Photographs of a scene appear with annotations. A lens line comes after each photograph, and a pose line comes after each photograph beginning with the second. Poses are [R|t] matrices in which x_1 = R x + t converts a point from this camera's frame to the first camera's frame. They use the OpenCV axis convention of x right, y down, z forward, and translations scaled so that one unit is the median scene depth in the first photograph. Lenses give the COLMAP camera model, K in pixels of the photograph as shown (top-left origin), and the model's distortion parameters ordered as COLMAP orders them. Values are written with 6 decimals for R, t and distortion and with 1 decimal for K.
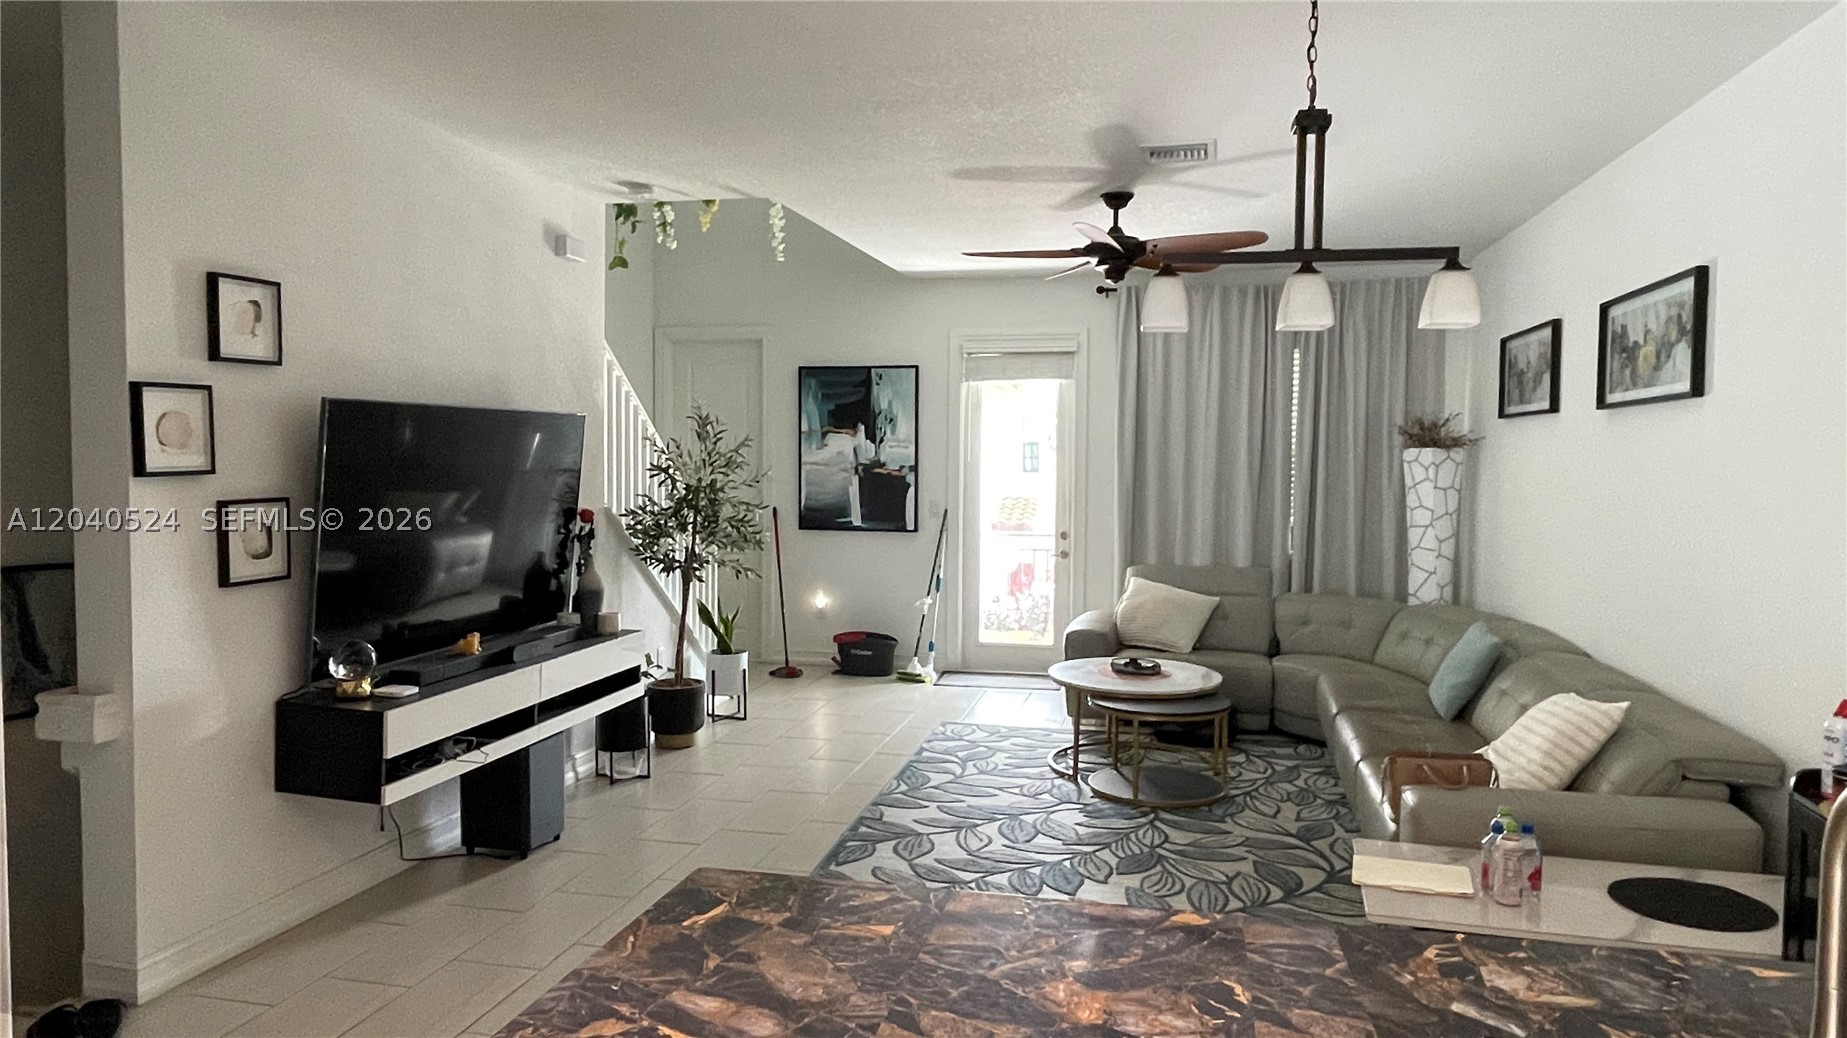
lens RADIAL K [[1186.7, 0, 923.5], [0, 1186.7, 519.0], [0, 0, 1]] dist [0.075136, -0.138677]
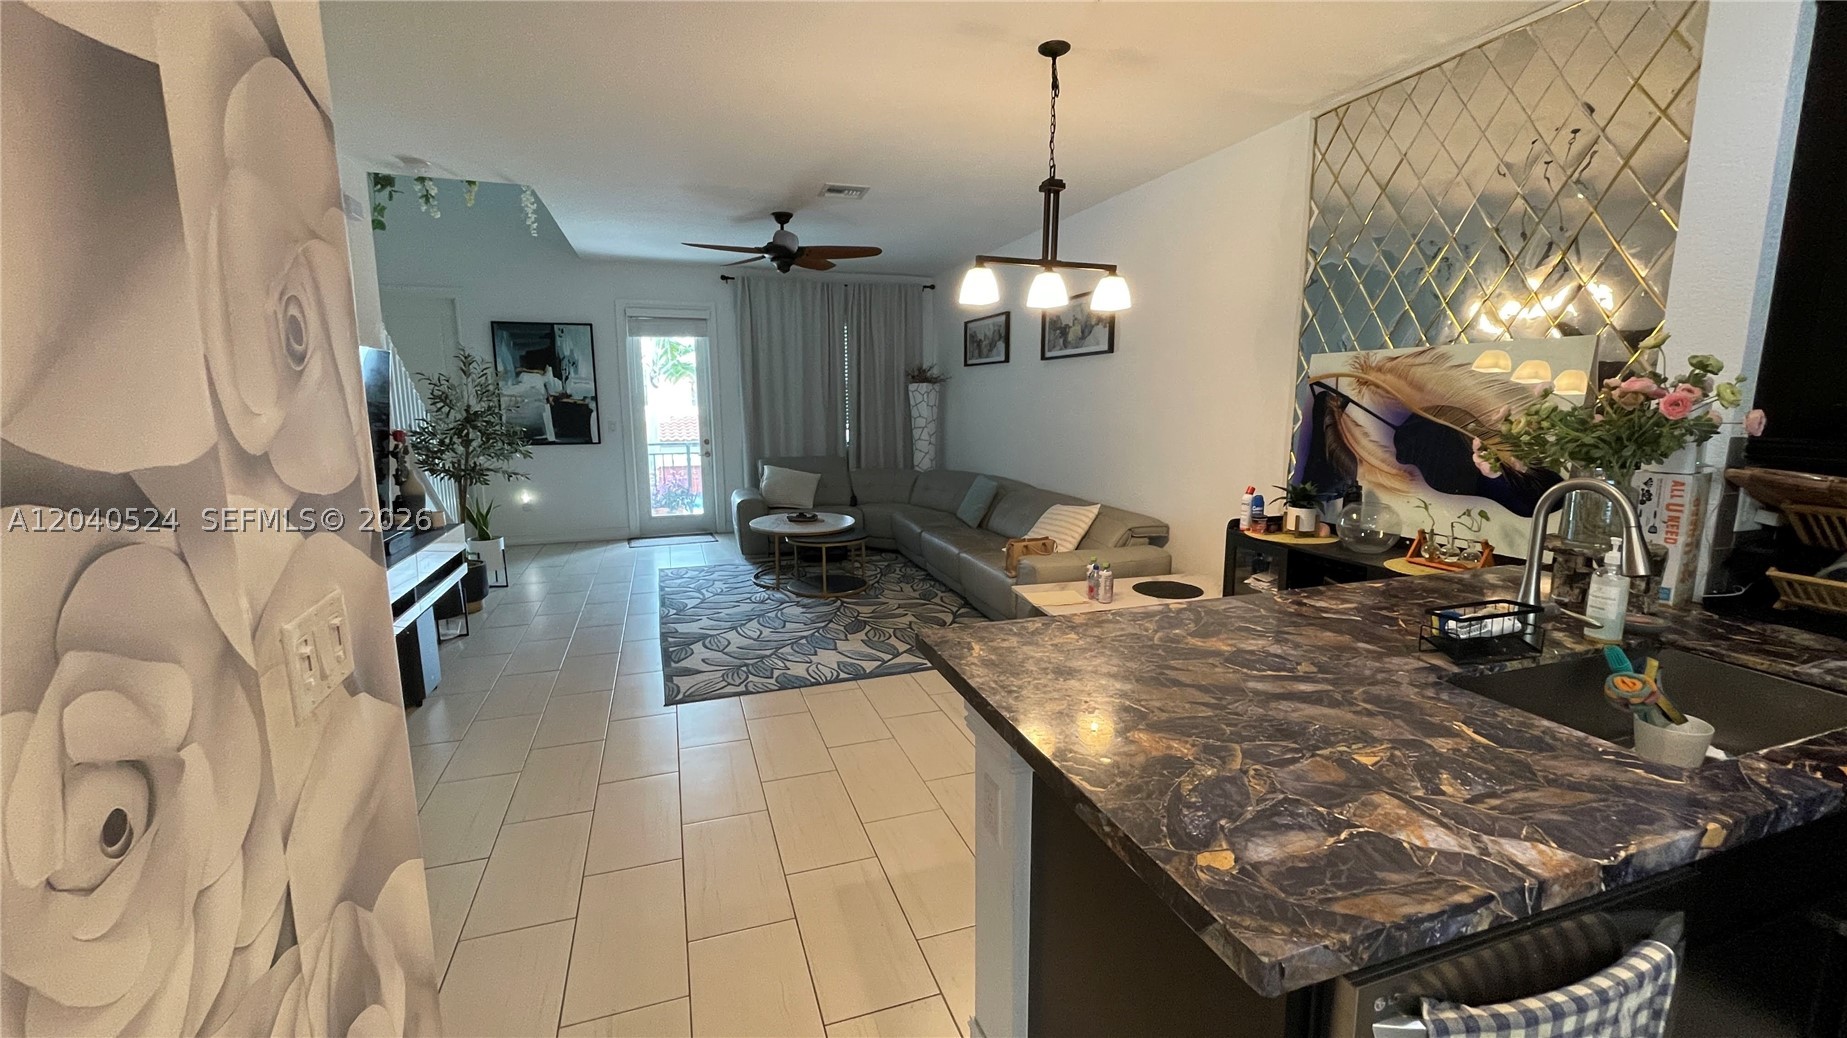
lens RADIAL K [[739.5, 0, 923.5], [0, 739.5, 519.0], [0, 0, 1]] dist [0.000041, -0.000267]
pose [[0.849070, -0.095311, 0.519612, -0.218358], [0.035929, 0.991731, 0.123202, 0.007821], [-0.527058, -0.085938, 0.845473, 0.058812]]
